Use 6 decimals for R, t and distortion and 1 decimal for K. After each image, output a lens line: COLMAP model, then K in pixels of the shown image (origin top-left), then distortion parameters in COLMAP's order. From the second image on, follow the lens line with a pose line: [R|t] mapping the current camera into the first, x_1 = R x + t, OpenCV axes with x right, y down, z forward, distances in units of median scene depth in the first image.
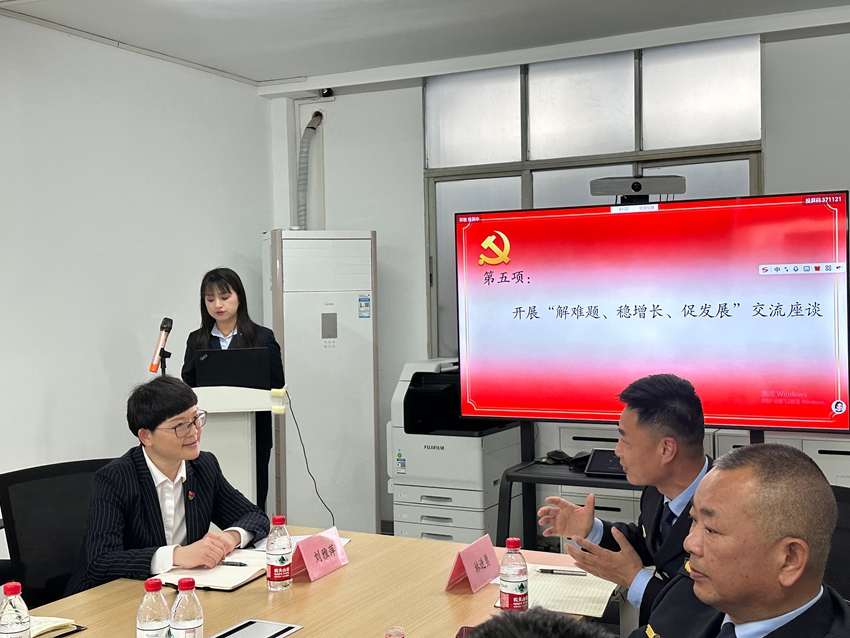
lens RADIAL K [[1082.2, 0, 425.0], [0, 1082.2, 319.0], [0, 0, 1]] dist [0.146657, 0.004647]
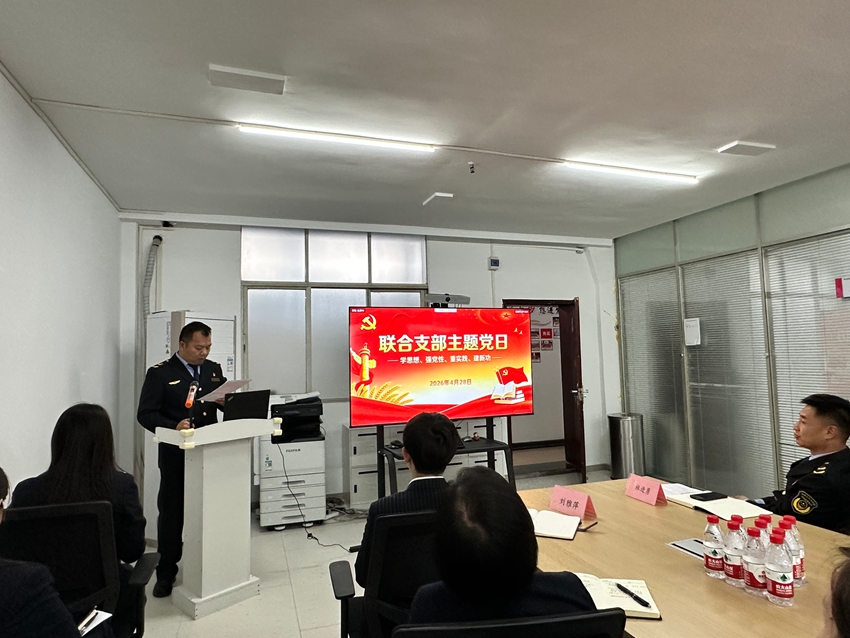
lens RADIAL K [[519.3, 0, 425.0], [0, 519.3, 319.0], [0, 0, 1]] dist [0.002029, 0.001011]
pose [[0.698425, 0.051752, 0.713810, -0.441257], [0.028302, 0.994605, -0.099803, 0.006848], [-0.715124, 0.089907, 0.693192, 0.321916]]
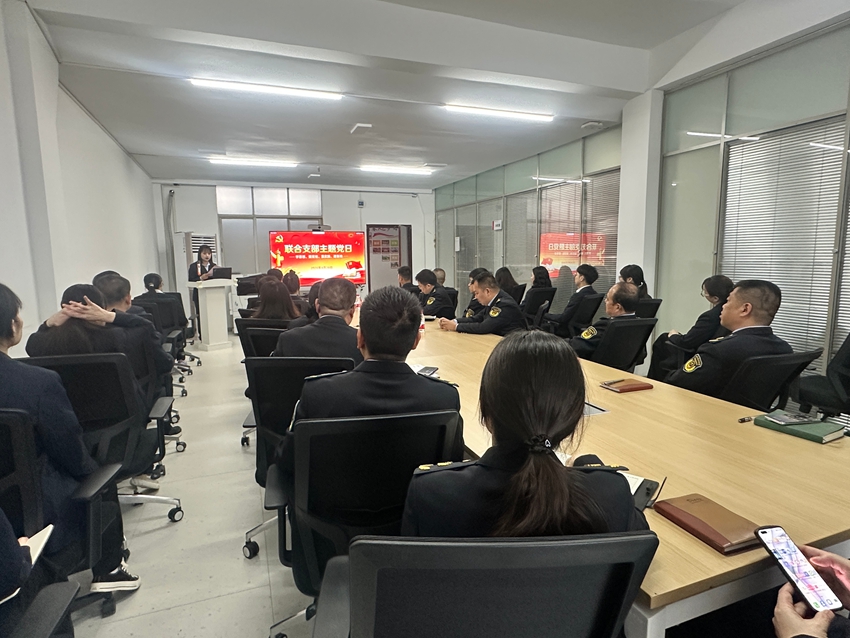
lens RADIAL K [[477.9, 0, 421.4], [0, 477.9, 322.3], [0, 0, 1]] dist [-0.000773, -0.000415]
pose [[0.669646, -0.090443, 0.737153, -0.785926], [0.019537, 0.994359, 0.104252, 0.046735], [-0.742424, -0.055410, 0.667635, -0.441535]]
